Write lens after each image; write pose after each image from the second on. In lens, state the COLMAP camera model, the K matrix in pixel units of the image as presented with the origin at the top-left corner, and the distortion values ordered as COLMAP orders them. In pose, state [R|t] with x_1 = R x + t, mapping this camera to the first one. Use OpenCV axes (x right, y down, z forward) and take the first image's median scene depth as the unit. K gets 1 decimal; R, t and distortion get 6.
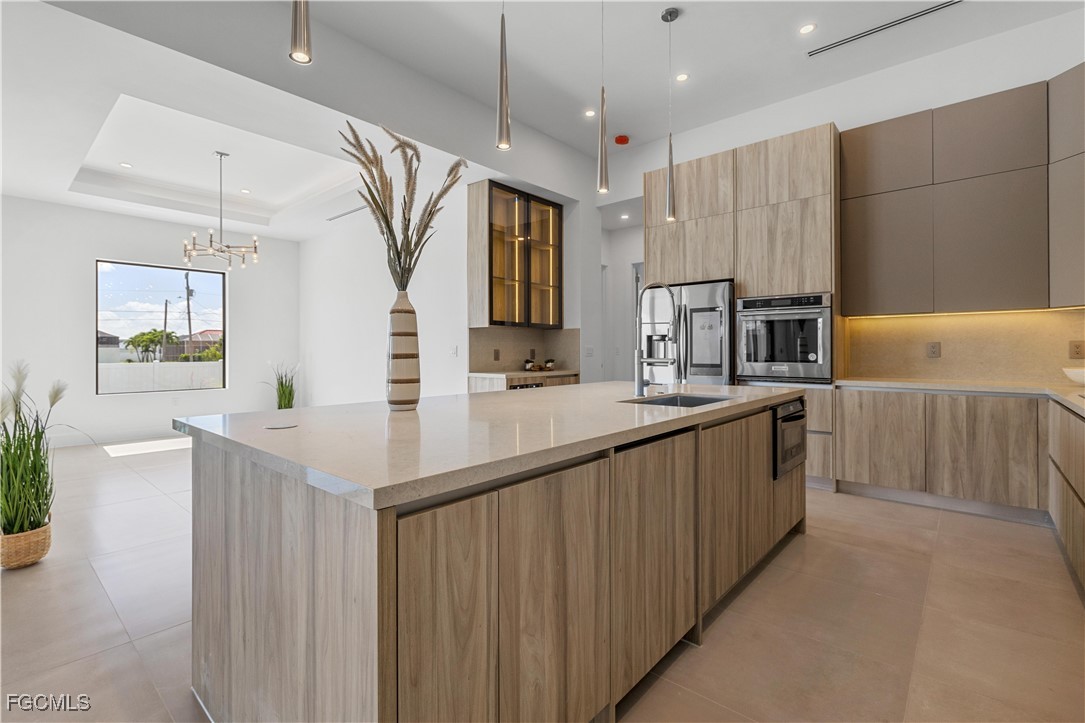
lens RADIAL K [[491.2, 0, 543.0], [0, 491.2, 348.5], [0, 0, 1]] dist [-0.000136, -0.000373]
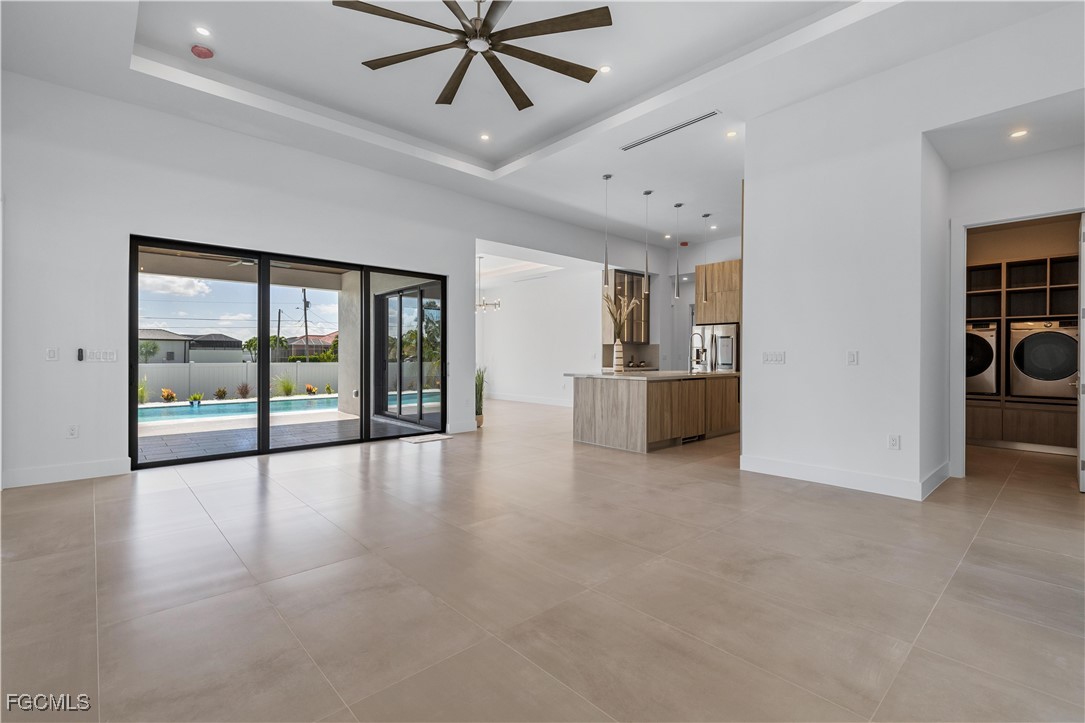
lens RADIAL K [[486.6, 0, 542.5], [0, 486.6, 356.9], [0, 0, 1]] dist [0.003824, 0.000203]
pose [[0.993188, 0.008795, -0.116194, -0.144990], [-0.007934, 0.999938, 0.007865, -0.004864], [0.116256, -0.006890, 0.993195, -0.844389]]
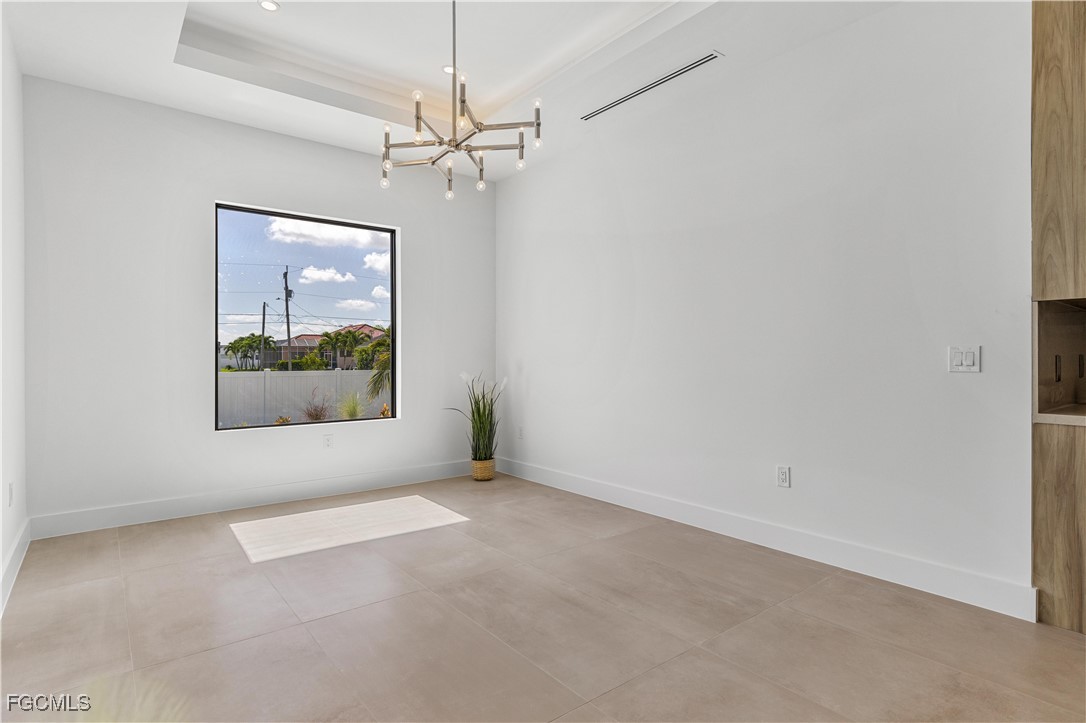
lens RADIAL K [[563.6, 0, 550.1], [0, 563.6, 359.8], [0, 0, 1]] dist [0.005202, 0.000517]
pose [[0.983727, 0.004133, -0.179620, -0.408692], [-0.002684, 0.999962, 0.008307, 0.002280], [0.179647, -0.007689, 0.983701, 0.421631]]
